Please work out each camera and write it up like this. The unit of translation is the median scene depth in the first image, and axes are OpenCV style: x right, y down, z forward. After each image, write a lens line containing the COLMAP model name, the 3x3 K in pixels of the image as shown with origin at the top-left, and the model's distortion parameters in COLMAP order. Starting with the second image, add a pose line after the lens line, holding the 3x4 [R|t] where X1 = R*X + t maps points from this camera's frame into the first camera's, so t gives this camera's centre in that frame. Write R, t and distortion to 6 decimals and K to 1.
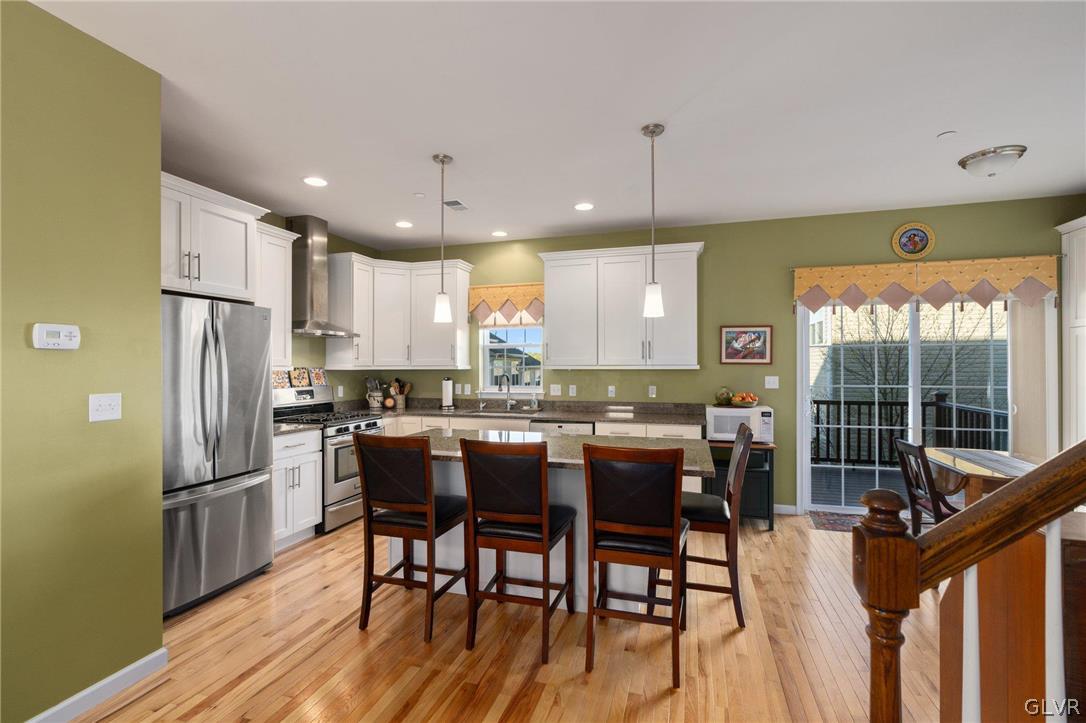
lens RADIAL K [[495.9, 0, 543.0], [0, 495.9, 362.5], [0, 0, 1]] dist [-0.008930, 0.004600]
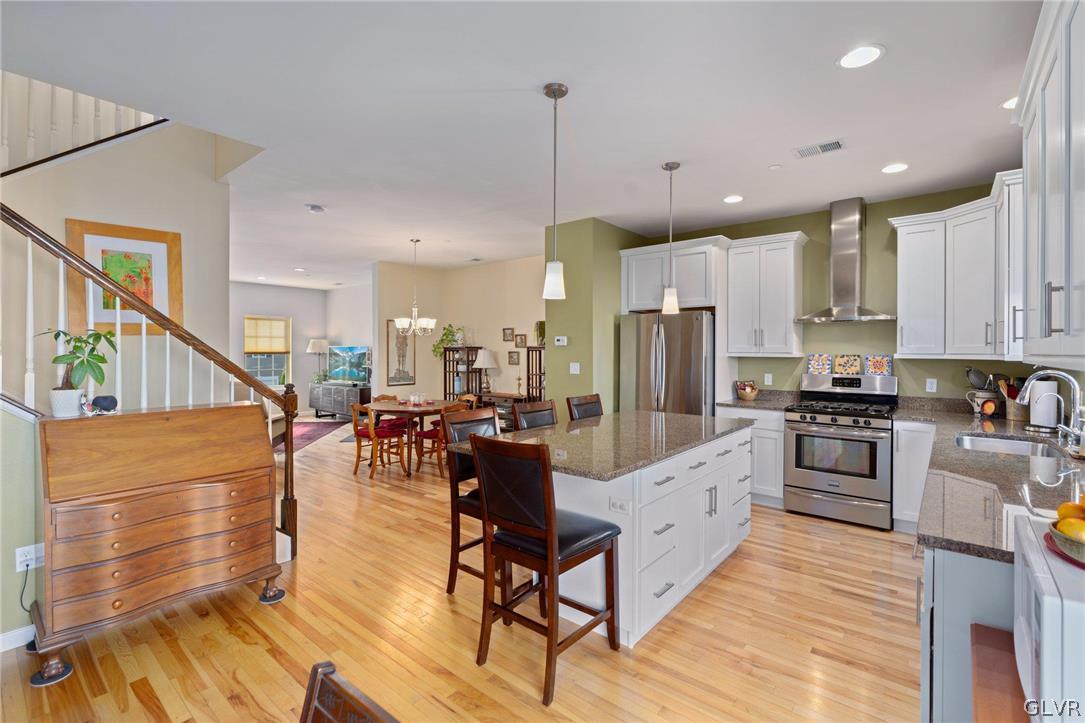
lens RADIAL K [[495.4, 0, 543.9], [0, 495.4, 360.1], [0, 0, 1]] dist [-0.008930, 0.004600]
pose [[-0.391656, 0.017529, -0.919945, 0.654642], [0.002303, 0.999834, 0.018071, 0.001532], [0.920109, 0.004959, -0.391632, 0.830707]]
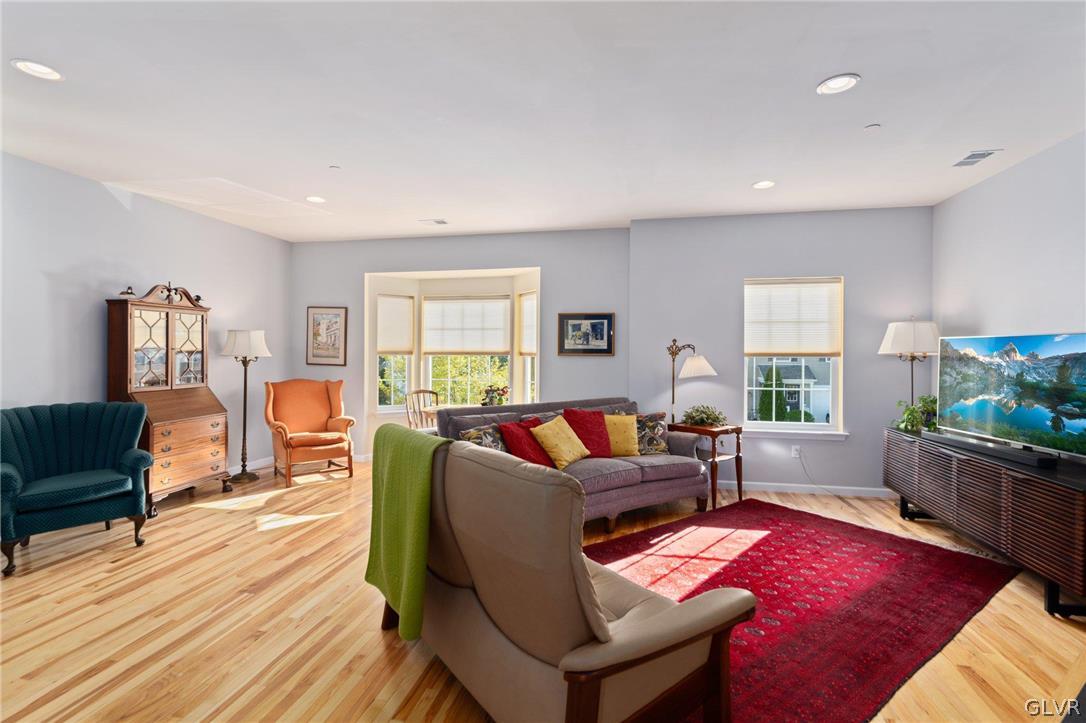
lens RADIAL K [[495.9, 0, 539.9], [0, 495.9, 355.7], [0, 0, 1]] dist [-0.008930, 0.004600]
pose [[-0.995821, 0.000533, -0.091325, -0.242365], [0.000299, 0.999997, 0.002574, 0.007274], [0.091326, 0.002536, -0.995818, -0.140221]]
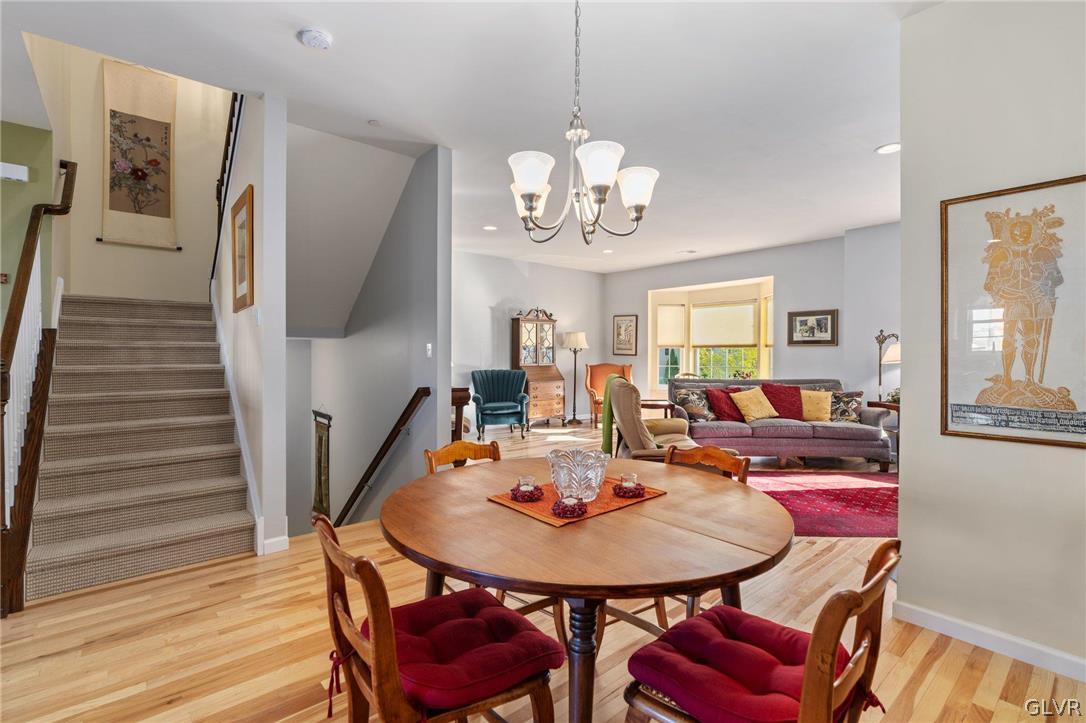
lens RADIAL K [[495.9, 0, 541.0], [0, 495.9, 353.7], [0, 0, 1]] dist [-0.008930, 0.004600]
pose [[-0.840481, 0.001536, 0.541838, -0.580389], [-0.001972, 0.999981, -0.005894, 0.043042], [-0.541837, -0.006022, -0.840462, 0.314164]]
